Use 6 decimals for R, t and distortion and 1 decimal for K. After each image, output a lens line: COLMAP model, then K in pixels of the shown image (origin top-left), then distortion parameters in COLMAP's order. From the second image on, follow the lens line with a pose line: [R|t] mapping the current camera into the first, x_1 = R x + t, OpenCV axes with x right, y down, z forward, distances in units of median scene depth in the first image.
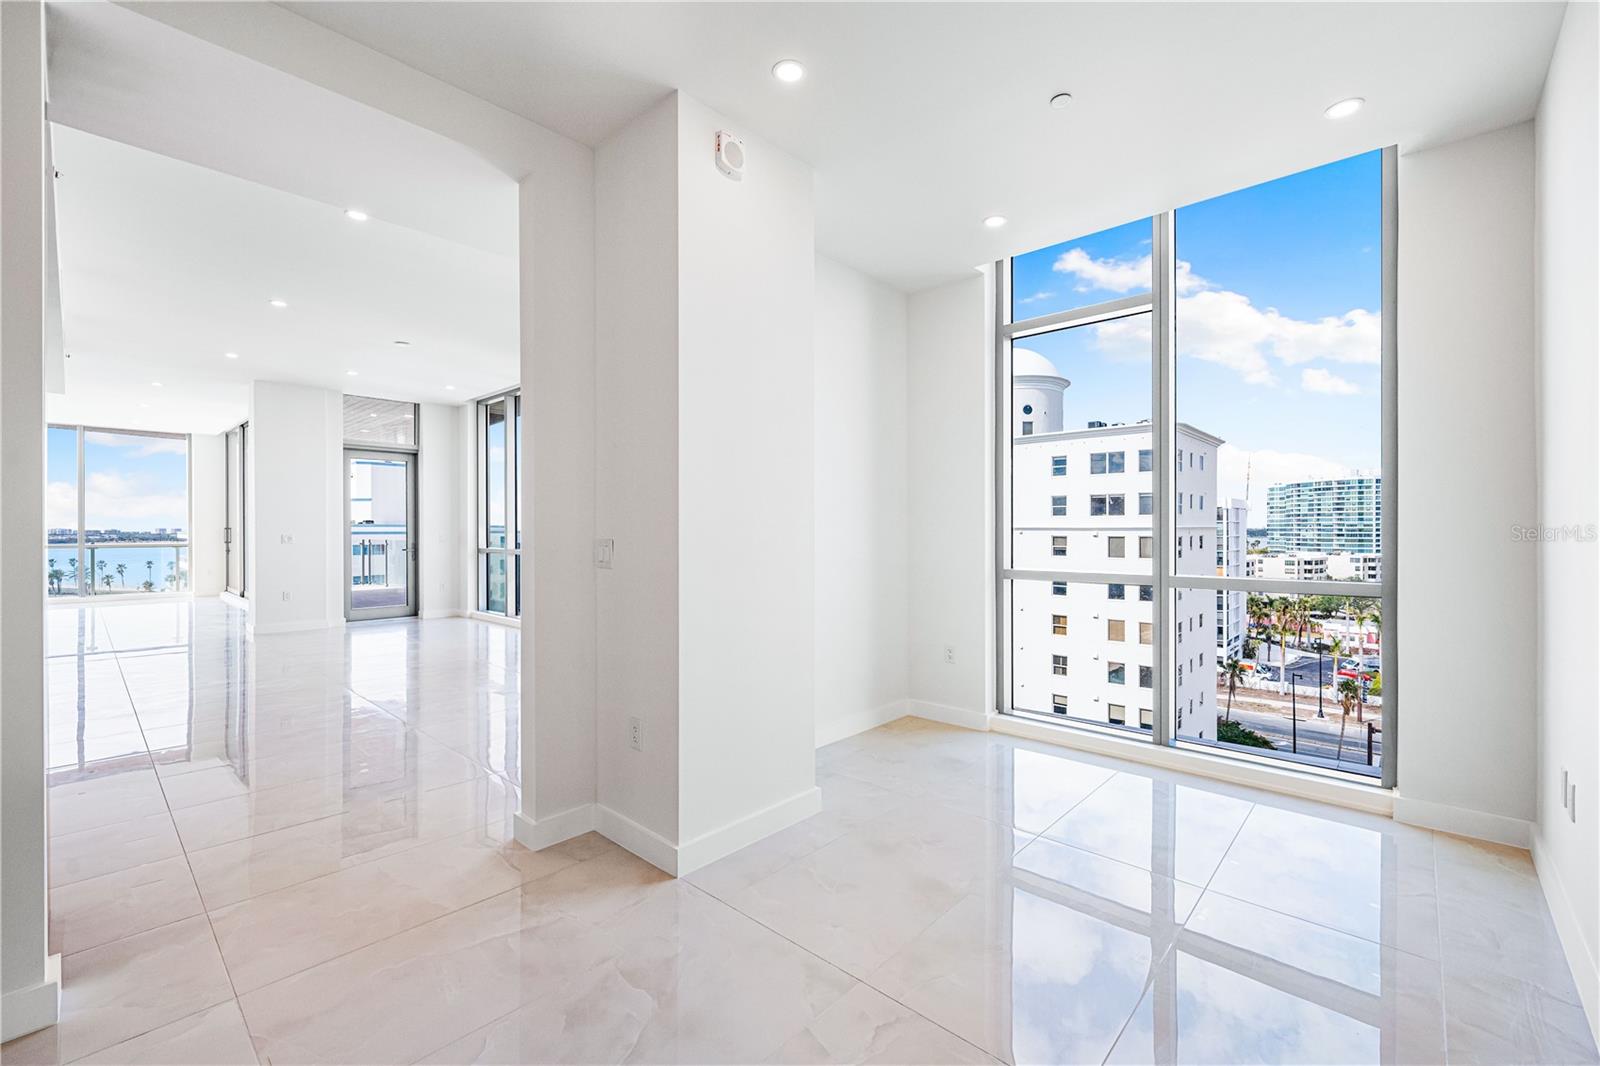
lens RADIAL K [[673.3, 0, 796.5], [0, 673.3, 531.6], [0, 0, 1]] dist [0.000145, -0.000066]
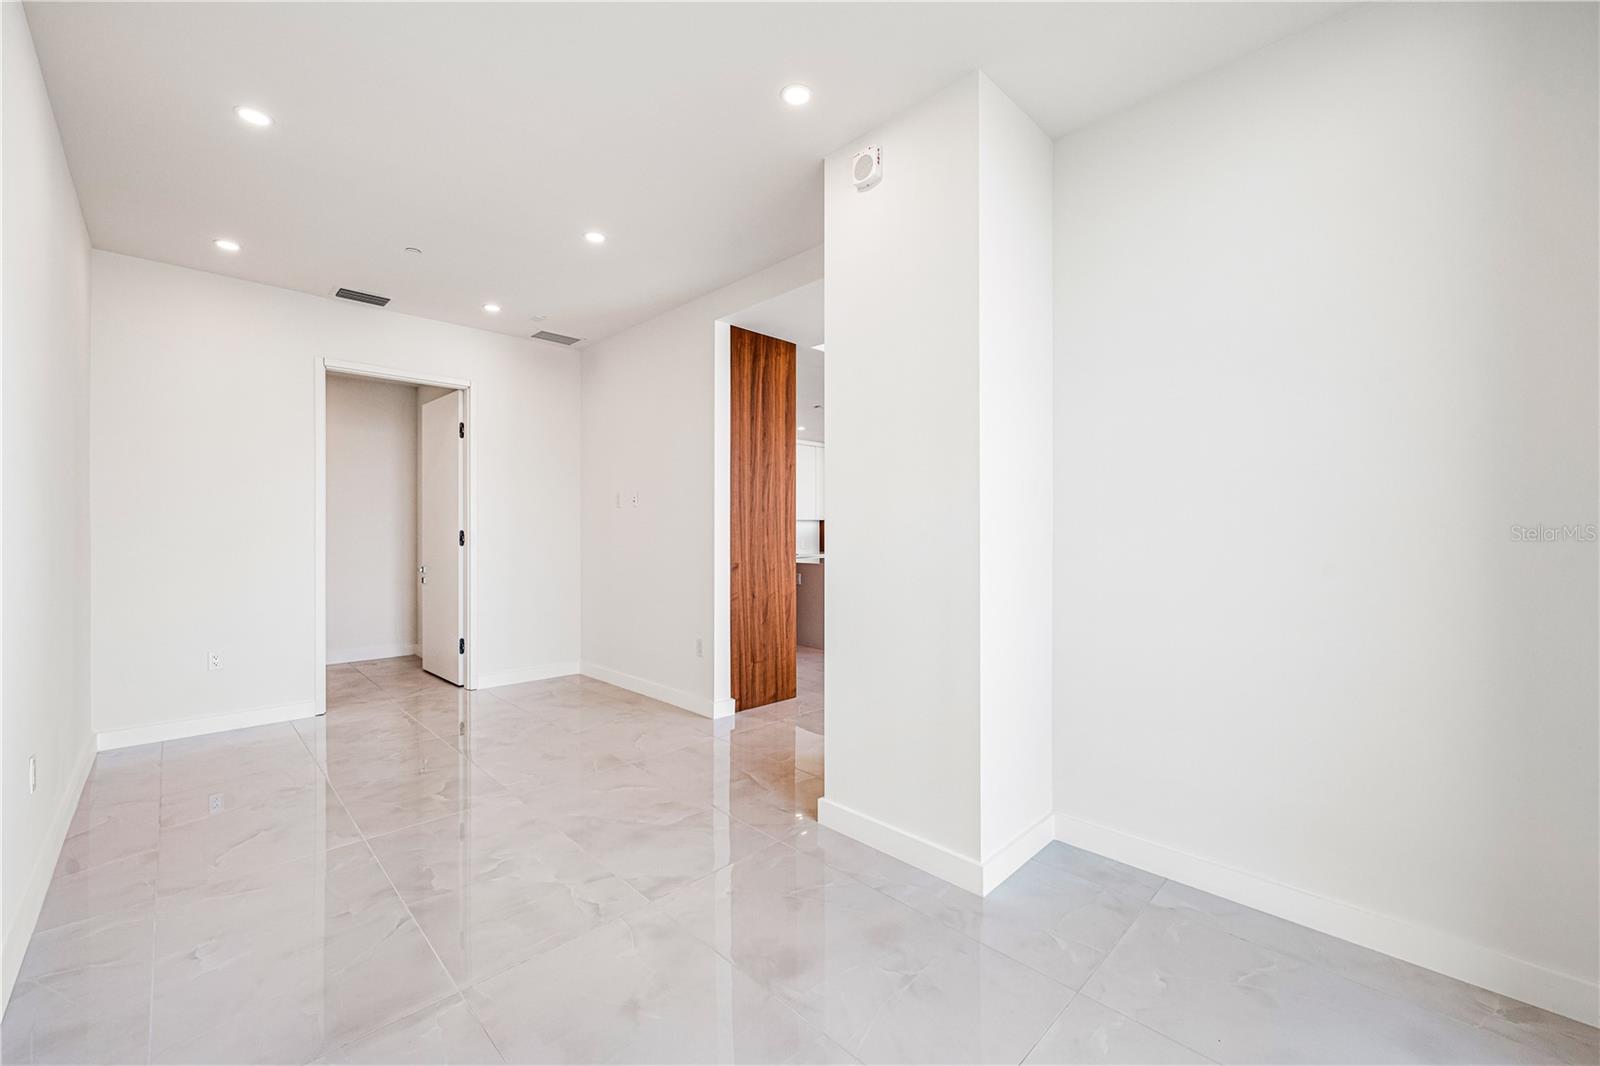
lens RADIAL K [[626.3, 0, 800.0], [0, 626.3, 533.0], [0, 0, 1]] dist [0.002345, 0.000103]
pose [[-0.036138, 0.003043, -0.999342, 1.101839], [-0.002909, 0.999991, 0.003150, -0.002301], [0.999343, 0.003021, -0.036129, 1.183853]]
